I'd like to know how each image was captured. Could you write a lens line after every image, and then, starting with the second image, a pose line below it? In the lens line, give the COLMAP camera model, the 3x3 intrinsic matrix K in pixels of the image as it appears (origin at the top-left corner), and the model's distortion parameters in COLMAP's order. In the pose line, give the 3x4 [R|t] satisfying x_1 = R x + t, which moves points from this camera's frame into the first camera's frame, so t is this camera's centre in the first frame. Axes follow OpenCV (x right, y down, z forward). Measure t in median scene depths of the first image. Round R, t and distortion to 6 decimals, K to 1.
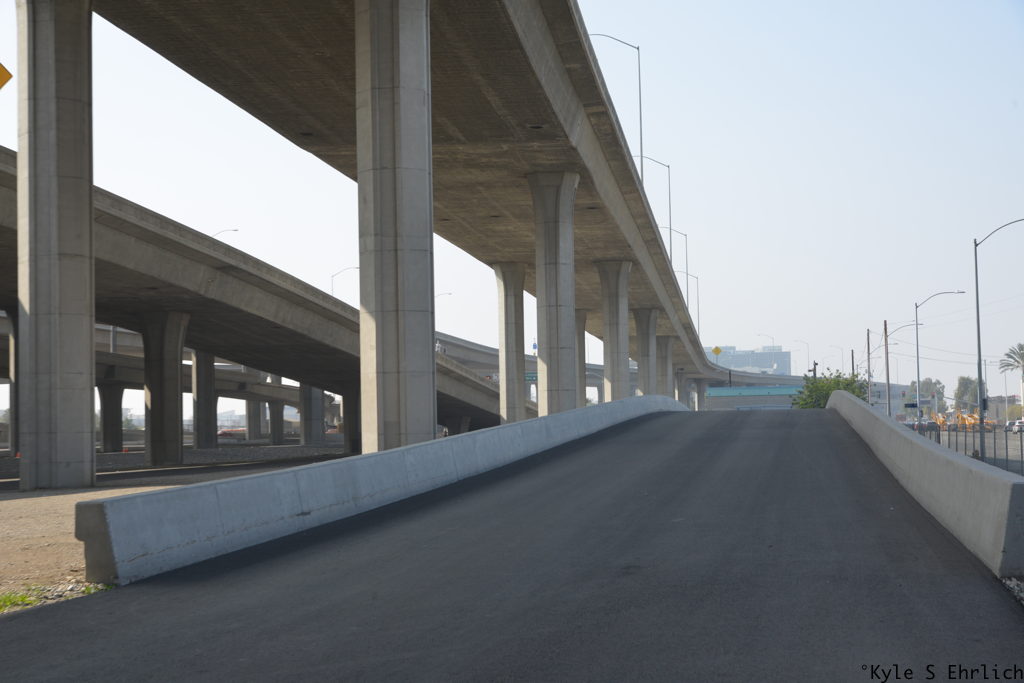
lens RADIAL K [[1677.5, 0, 511.0], [0, 1677.5, 345.9], [0, 0, 1]] dist [-0.030632, 0.134377]
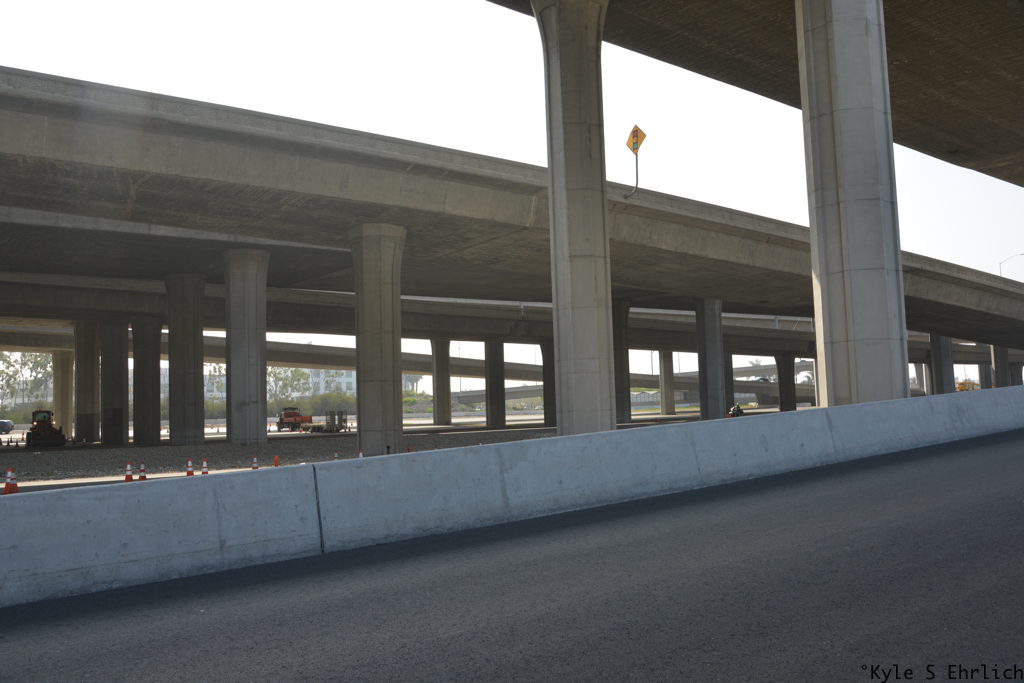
lens RADIAL K [[882.8, 0, 513.4], [0, 882.8, 344.1], [0, 0, 1]] dist [-0.032271, 0.012031]
pose [[0.732562, -0.056669, -0.678338, 0.062249], [0.054813, 0.998203, -0.024196, 0.010169], [0.678490, -0.019457, 0.734352, 0.291817]]
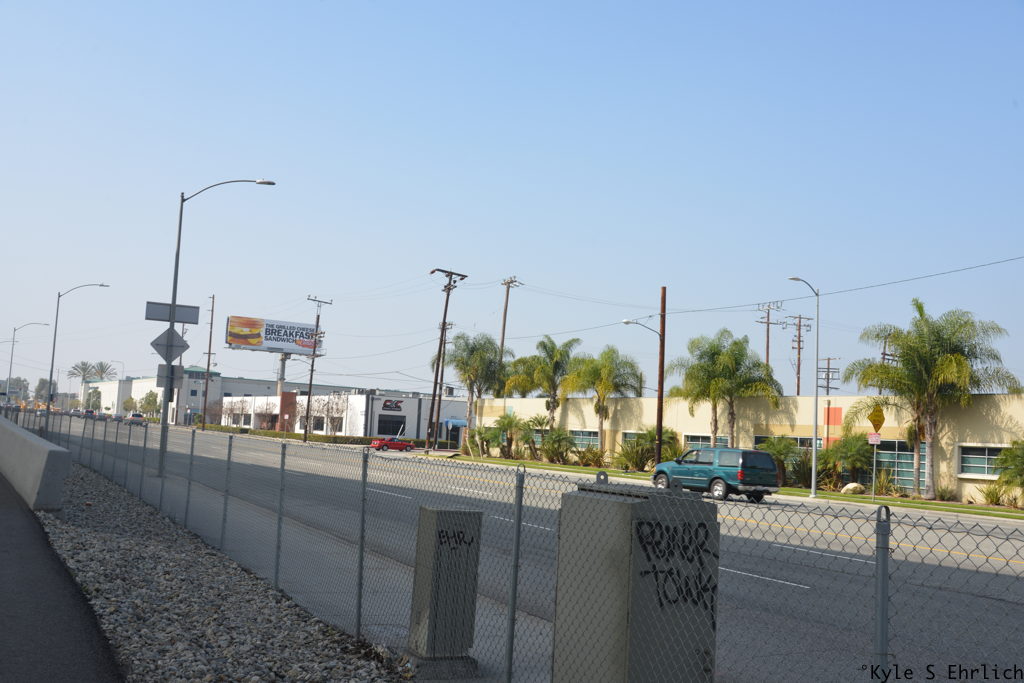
lens RADIAL K [[1015.3, 0, 512.0], [0, 1015.3, 341.5], [0, 0, 1]] dist [-0.027433, 0.014928]
pose [[0.761621, 0.123792, 0.636088, 0.002329], [-0.106251, 0.992155, -0.065868, -0.000459], [-0.639252, -0.017418, 0.768800, -0.000778]]
